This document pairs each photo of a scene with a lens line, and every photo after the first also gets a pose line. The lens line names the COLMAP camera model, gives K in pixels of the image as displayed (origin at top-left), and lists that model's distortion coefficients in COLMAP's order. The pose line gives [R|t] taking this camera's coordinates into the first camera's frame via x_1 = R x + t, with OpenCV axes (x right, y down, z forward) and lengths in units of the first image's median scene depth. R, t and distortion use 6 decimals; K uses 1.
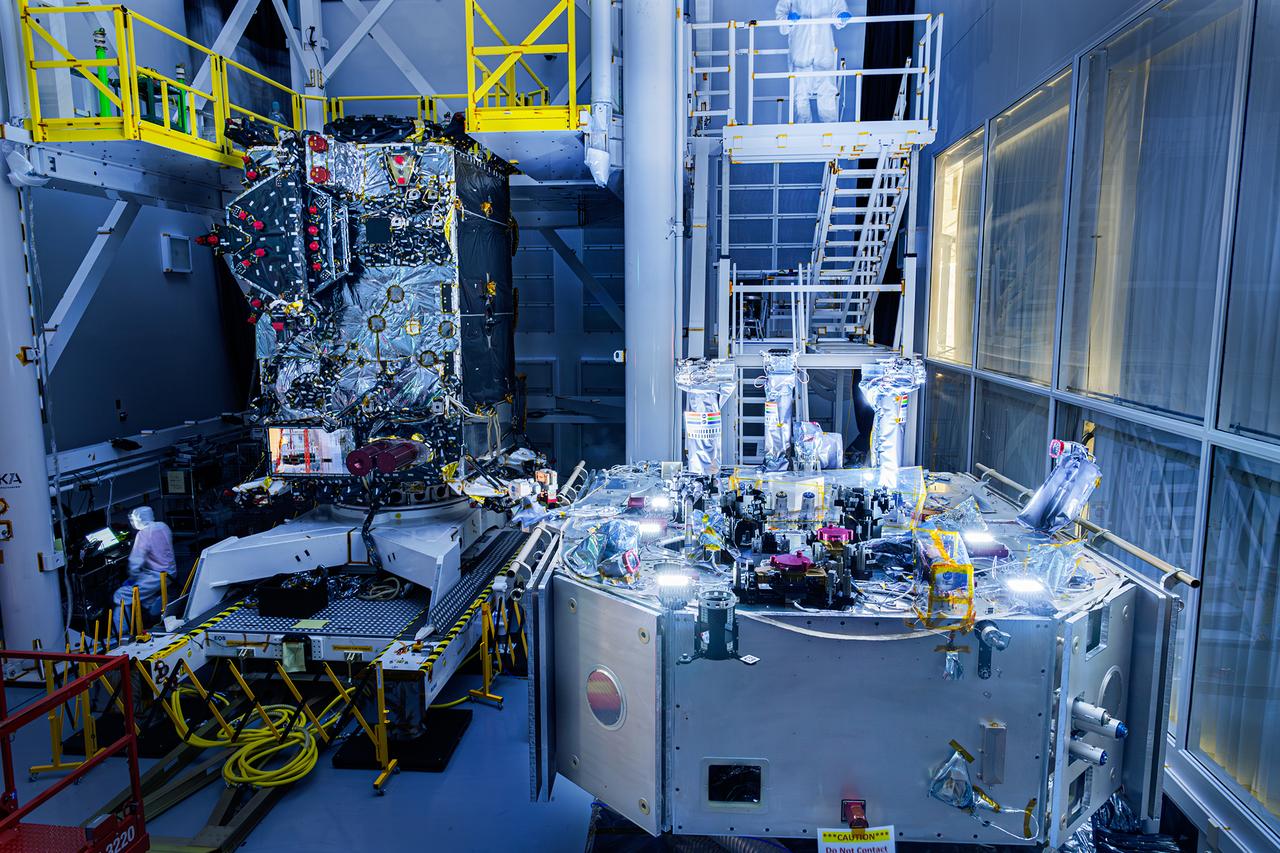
lens RADIAL K [[851.3, 0, 640.0], [0, 851.3, 426.5], [0, 0, 1]] dist [0.001658, 0.000972]
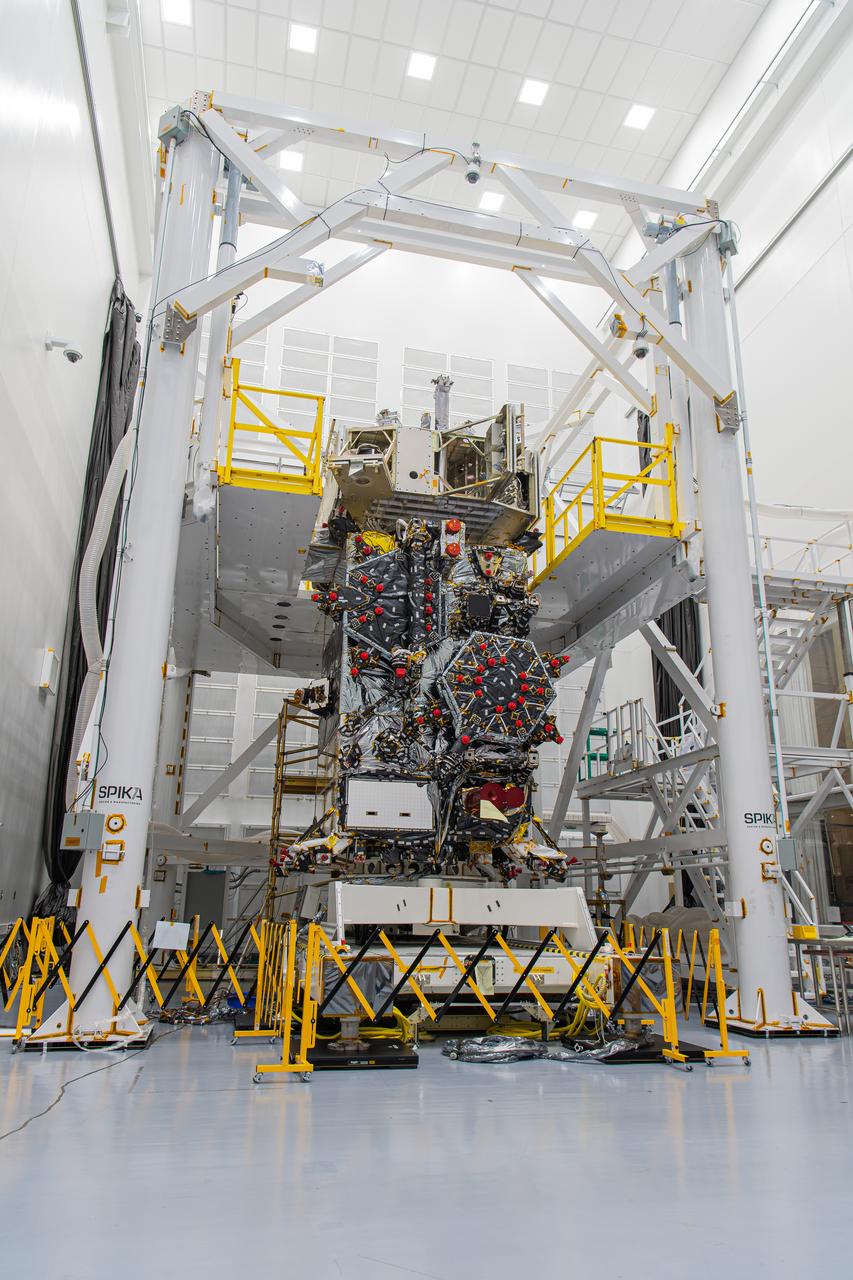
lens RADIAL K [[851.3, 0, 426.5], [0, 851.3, 640.0], [0, 0, 1]] dist [0.001658, 0.000972]
pose [[0.946845, 0.112576, 0.301349, -0.707364], [0.026985, 0.905671, -0.423122, 0.294189], [-0.320557, 0.408762, 0.854492, 0.055038]]
